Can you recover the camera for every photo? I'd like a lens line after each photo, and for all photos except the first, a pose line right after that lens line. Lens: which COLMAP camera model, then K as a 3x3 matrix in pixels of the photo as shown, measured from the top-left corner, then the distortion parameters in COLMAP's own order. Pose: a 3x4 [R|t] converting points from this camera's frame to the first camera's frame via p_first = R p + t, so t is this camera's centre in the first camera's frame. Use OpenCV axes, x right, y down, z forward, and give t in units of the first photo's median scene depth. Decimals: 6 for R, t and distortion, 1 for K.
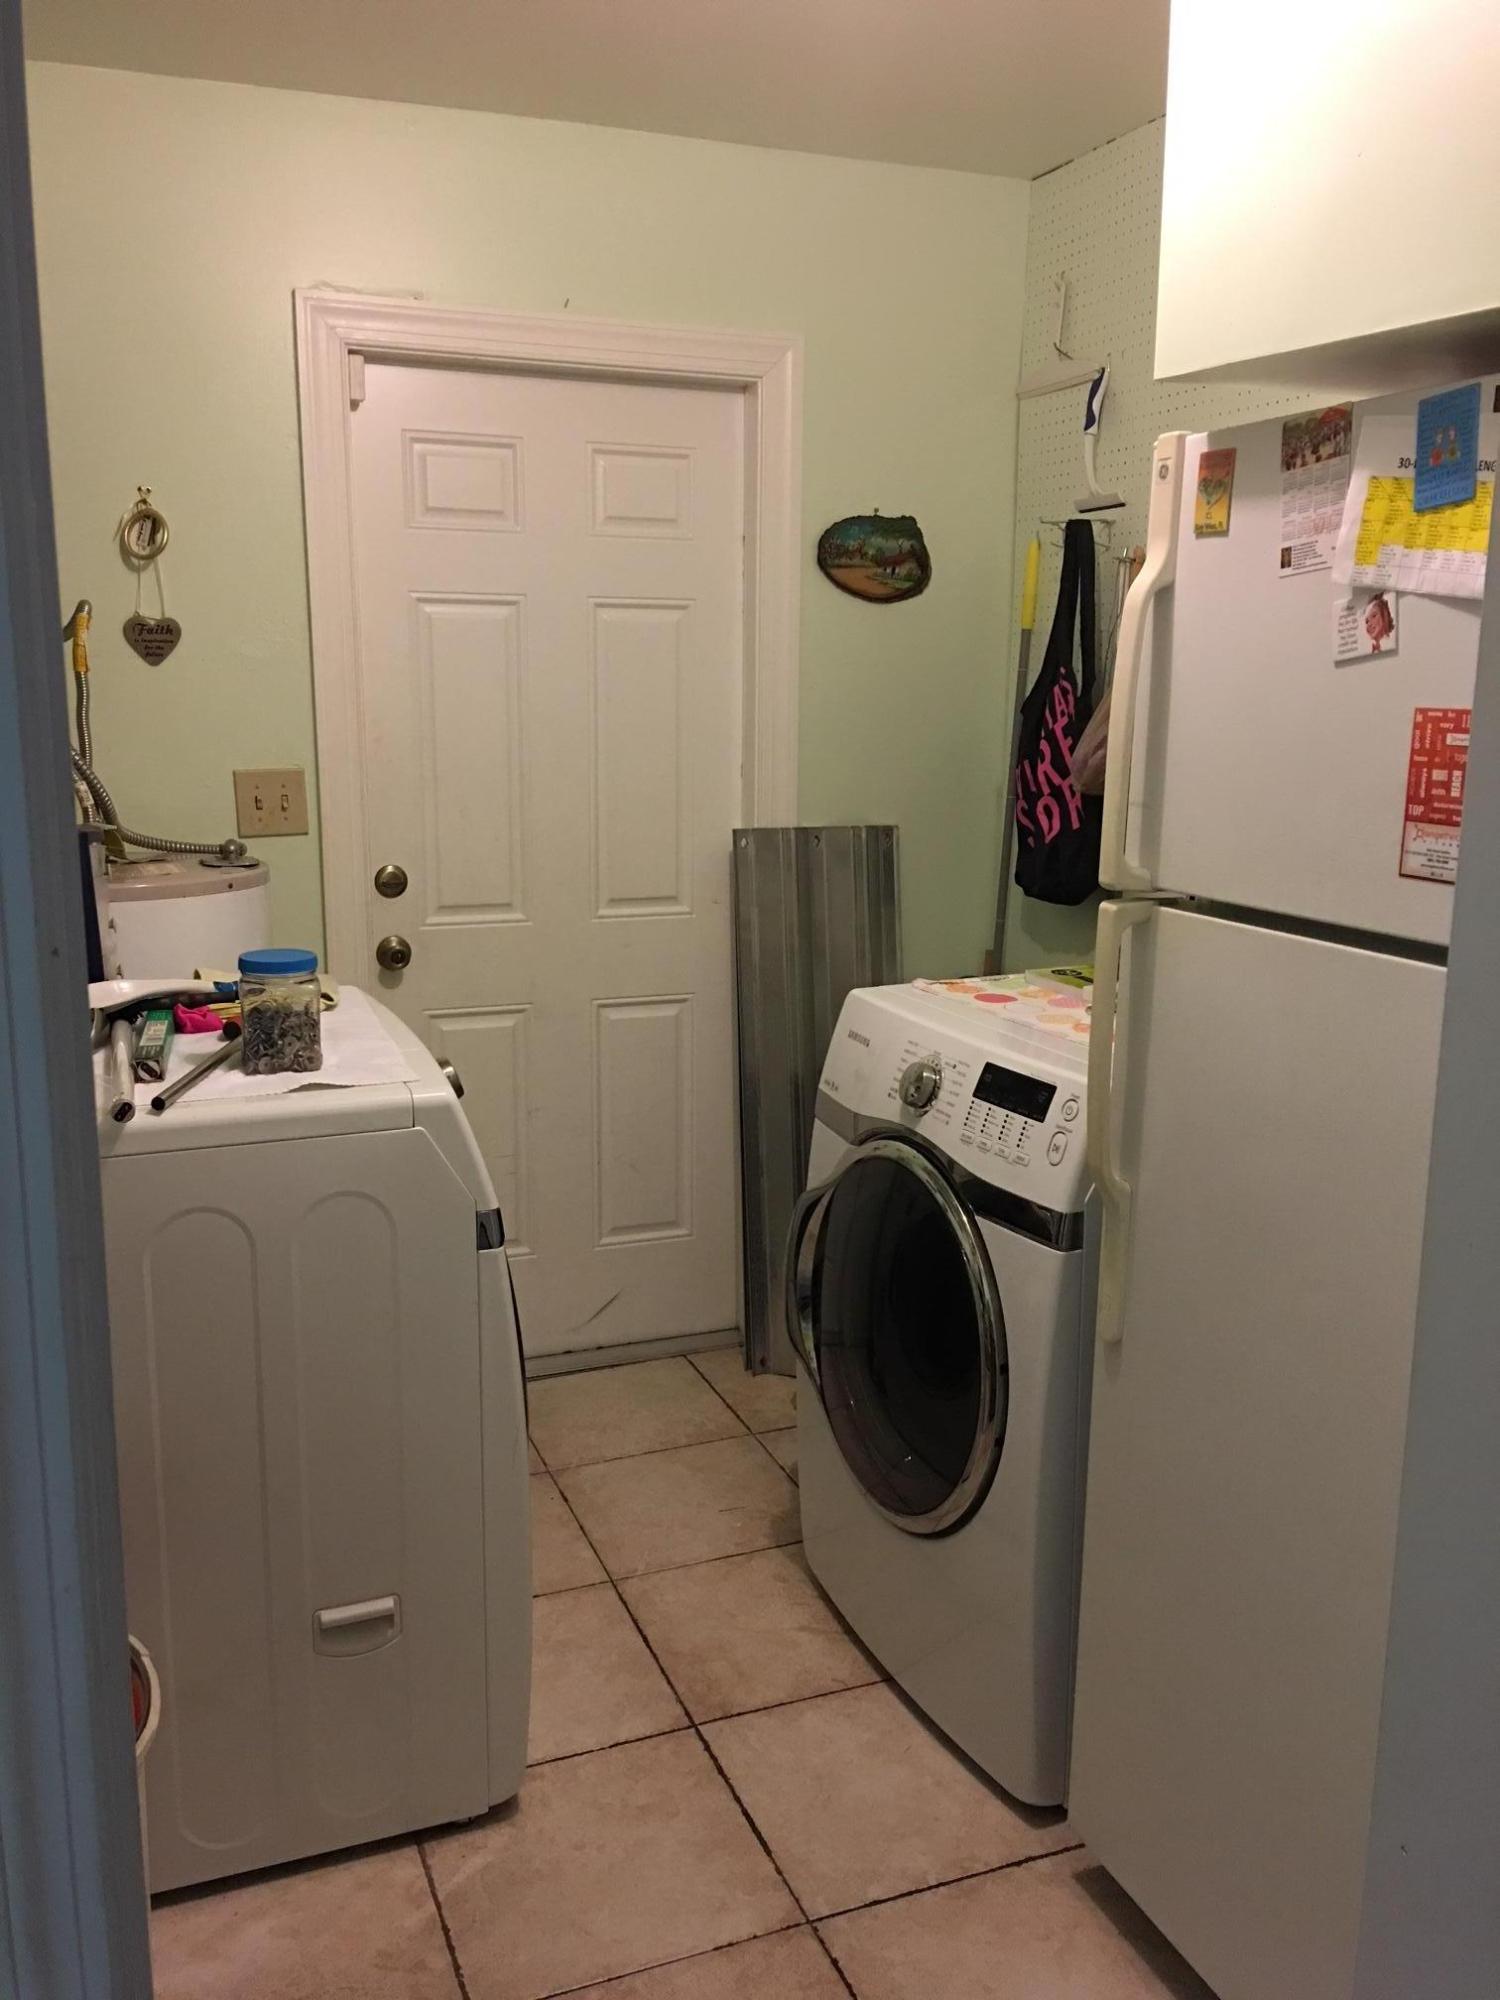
lens RADIAL K [[1684.5, 0, 750.0], [0, 1684.5, 1000.0], [0, 0, 1]] dist [0.119168, -0.183716]
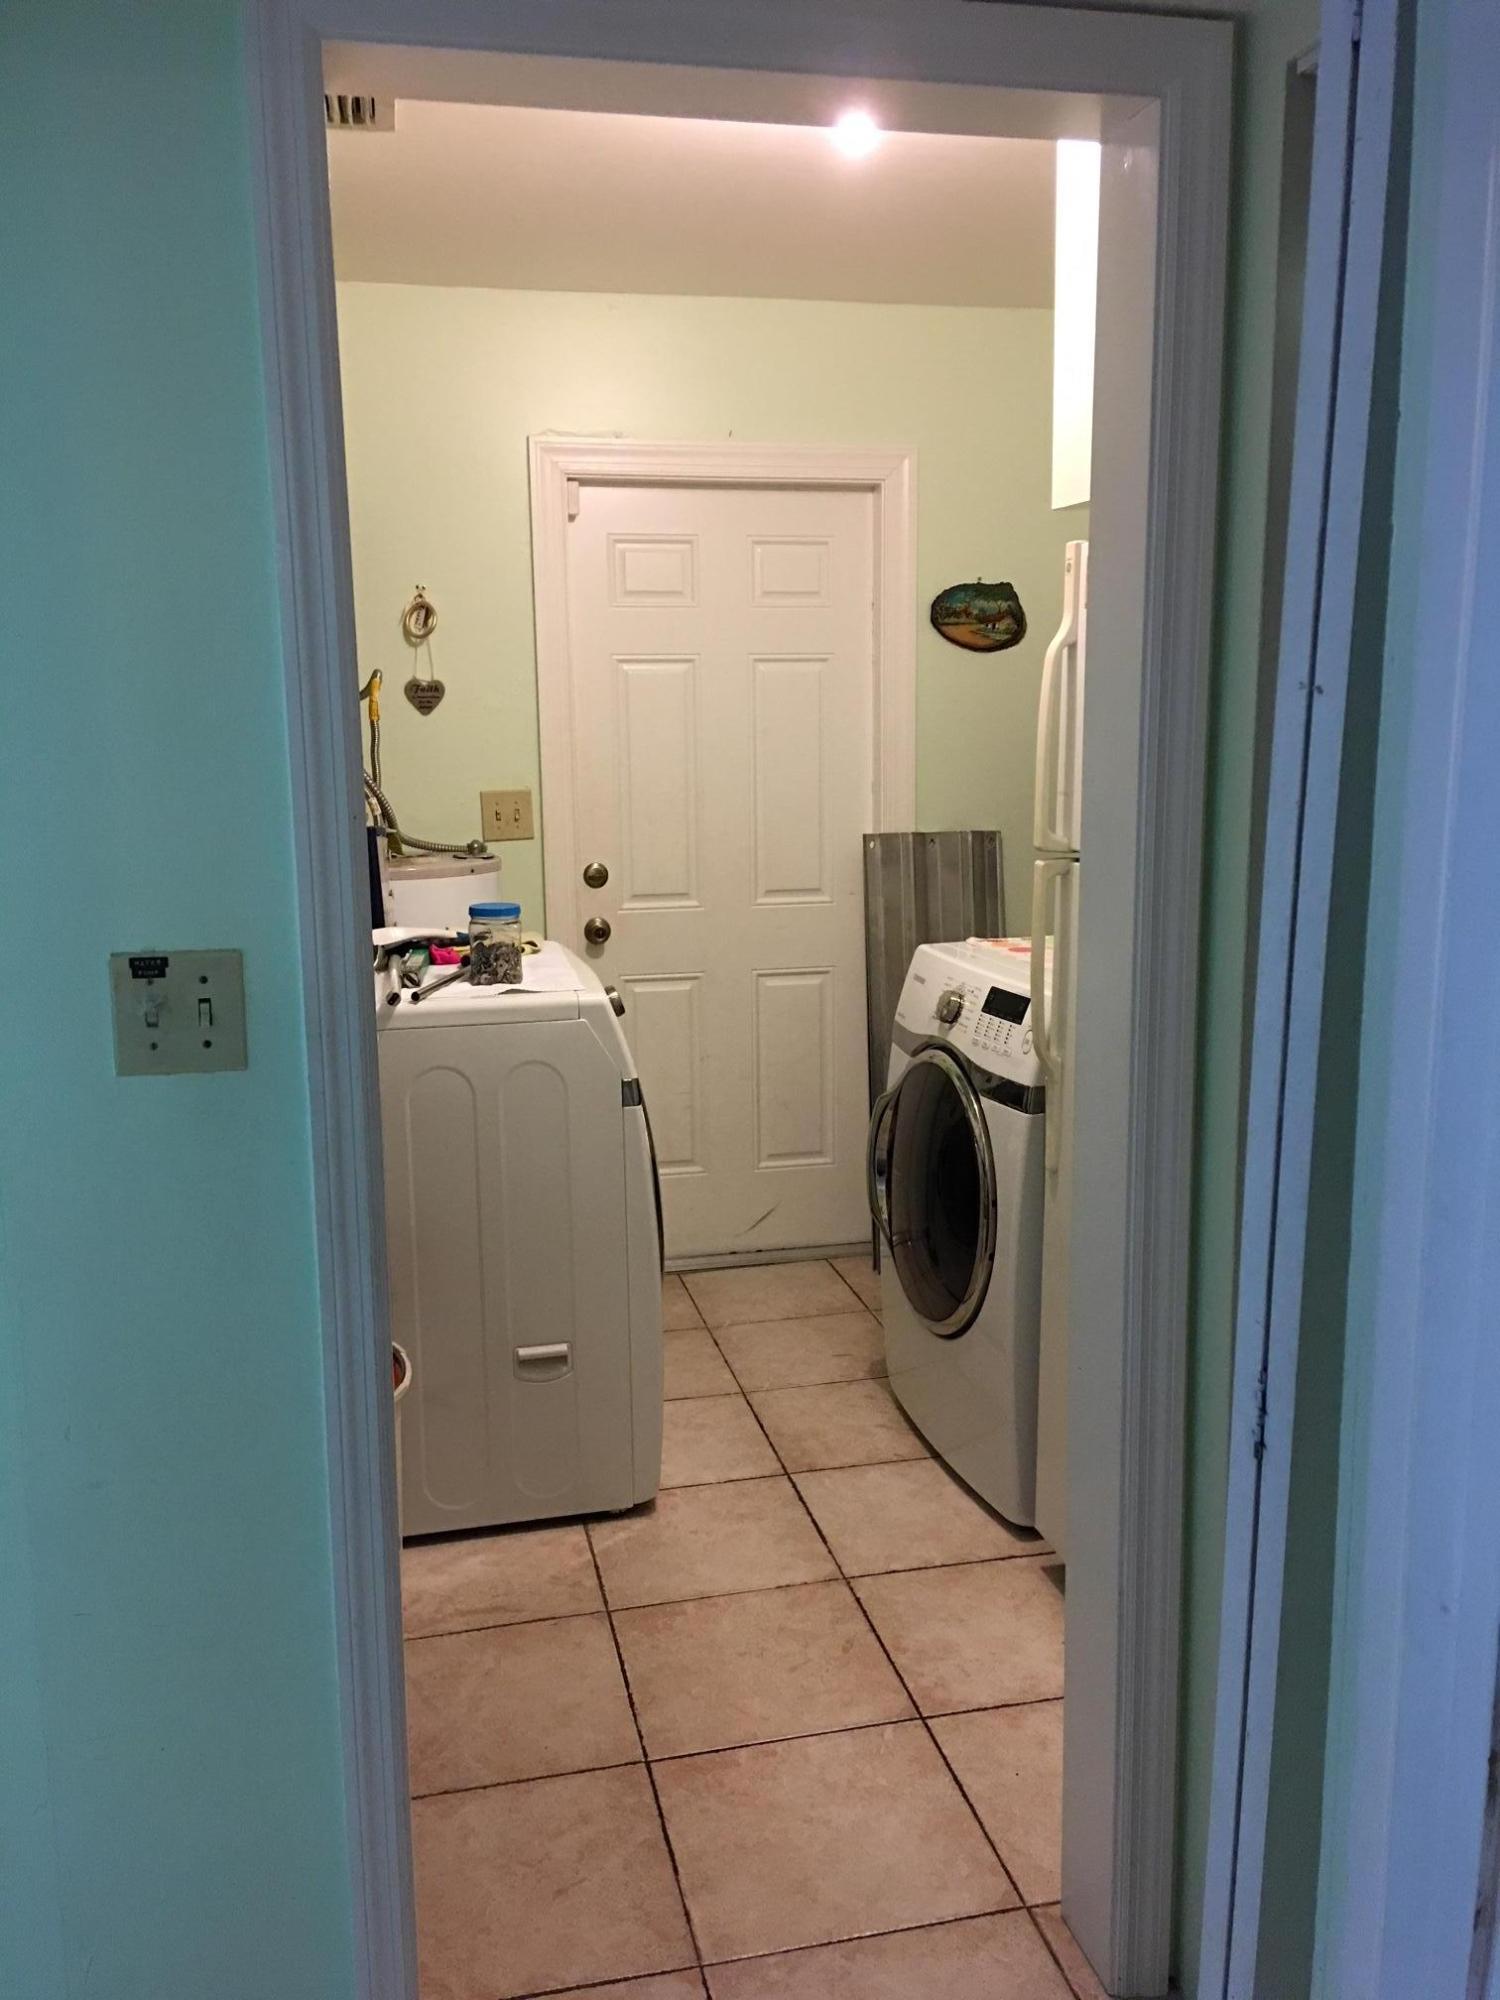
lens RADIAL K [[1684.5, 0, 750.0], [0, 1684.5, 1000.0], [0, 0, 1]] dist [0.119168, -0.183716]
pose [[0.987827, 0.005627, -0.155455, 0.140000], [-0.009517, 0.999660, -0.024292, 0.072759], [0.155266, 0.025476, 0.987544, -0.342362]]
